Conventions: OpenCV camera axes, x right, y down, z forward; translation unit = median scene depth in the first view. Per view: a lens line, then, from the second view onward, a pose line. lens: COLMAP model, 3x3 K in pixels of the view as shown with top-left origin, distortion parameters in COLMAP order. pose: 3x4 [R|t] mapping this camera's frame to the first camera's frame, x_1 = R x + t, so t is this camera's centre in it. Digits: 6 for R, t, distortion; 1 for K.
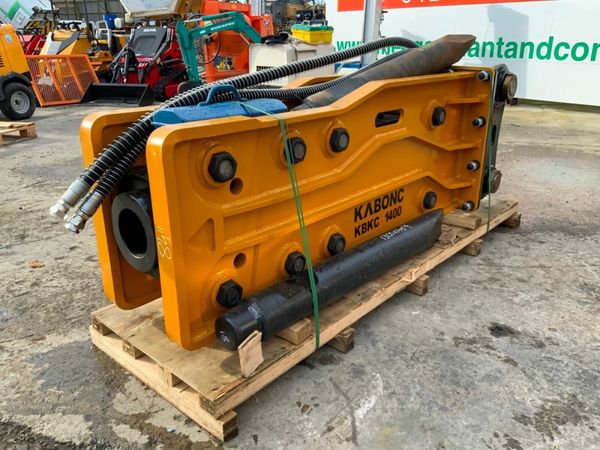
lens RADIAL K [[497.6, 0, 300.0], [0, 497.6, 225.0], [0, 0, 1]] dist [0.076873, -0.153284]
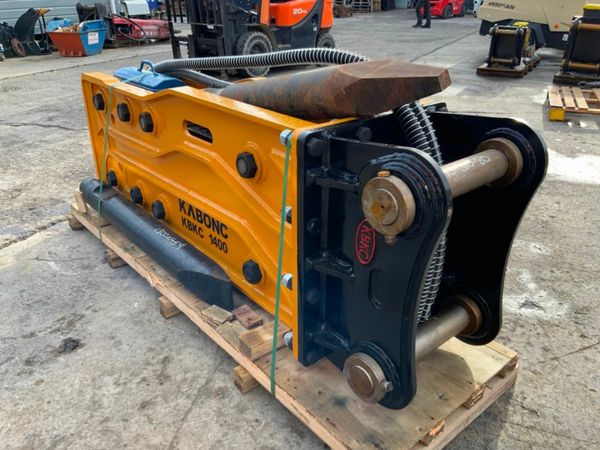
lens RADIAL K [[497.6, 0, 300.0], [0, 497.6, 225.0], [0, 0, 1]] dist [0.076873, -0.153284]
pose [[-0.136466, 0.424216, -0.895219, 1.006552], [-0.349044, 0.825133, 0.444212, -0.524730], [0.927117, 0.373091, 0.035468, 1.161028]]
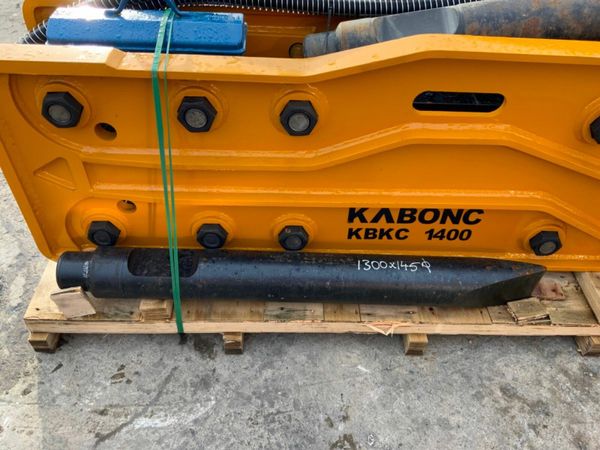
lens RADIAL K [[495.7, 0, 300.0], [0, 495.7, 225.0], [0, 0, 1]] dist [0.081930, -0.157501]
pose [[0.672644, 0.537875, -0.508174, 0.407142], [-0.297360, 0.825344, 0.479983, -0.307820], [0.677589, -0.171746, 0.715106, 0.427653]]
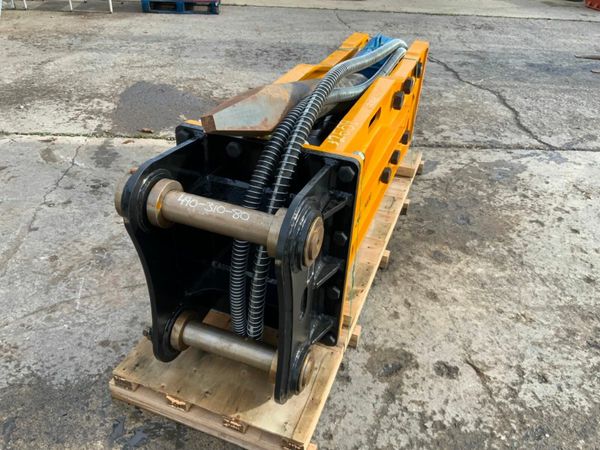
lens RADIAL K [[497.6, 0, 300.0], [0, 497.6, 225.0], [0, 0, 1]] dist [0.076873, -0.153284]
pose [[-0.932173, 0.161059, -0.324212, 0.540561], [-0.173251, 0.587885, 0.790174, -0.873061], [0.317864, 0.792749, -0.520107, 1.691106]]
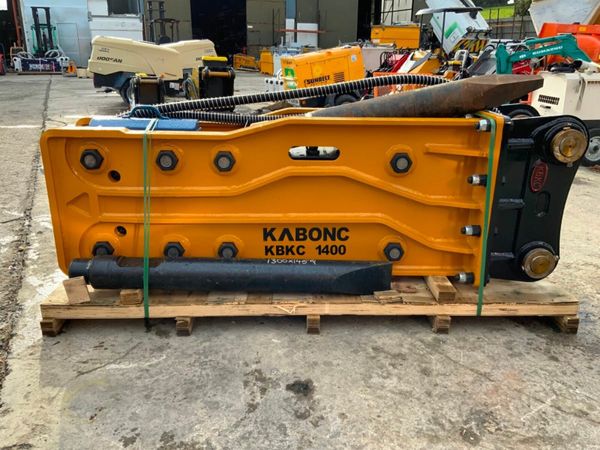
lens RADIAL K [[495.7, 0, 300.0], [0, 495.7, 225.0], [0, 0, 1]] dist [0.081930, -0.157501]
pose [[0.682145, 0.249118, -0.687472, 0.864093], [-0.269752, 0.959595, 0.080065, -0.140709], [0.679641, 0.130831, 0.721783, 0.253664]]
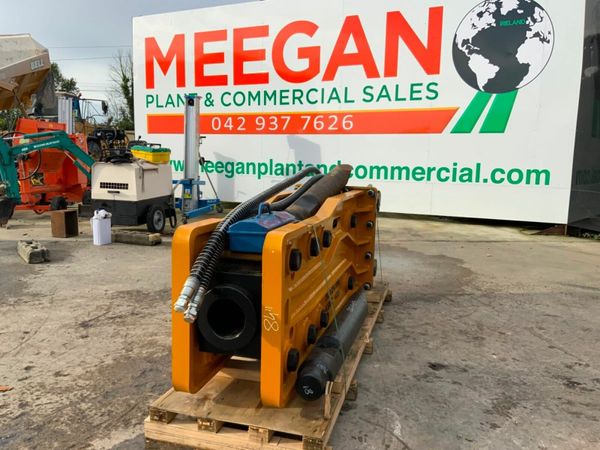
lens RADIAL K [[495.7, 0, 300.0], [0, 495.7, 225.0], [0, 0, 1]] dist [0.081930, -0.157501]
pose [[0.900995, -0.038222, 0.432142, -0.481138], [0.130697, 0.973748, -0.186370, 0.031380], [-0.413674, 0.224399, 0.882337, -0.152806]]
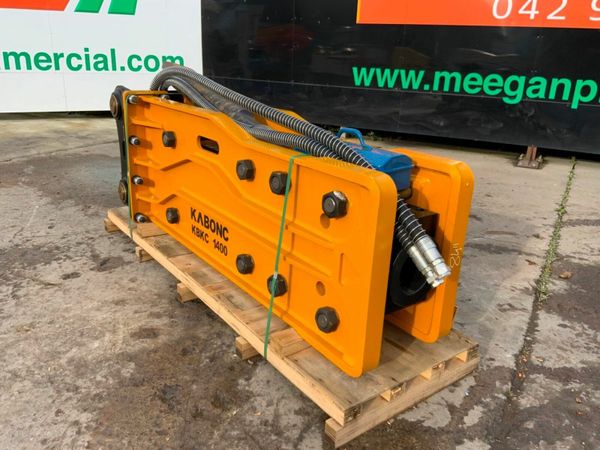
lens RADIAL K [[503.3, 0, 300.0], [0, 503.3, 225.0], [0, 0, 1]] dist [-0.000159, -0.017977]
pose [[0.199783, -0.314021, 0.928158, -0.935184], [0.305968, 0.919881, 0.245361, -0.287236], [-0.930844, 0.234968, 0.279857, 0.629322]]
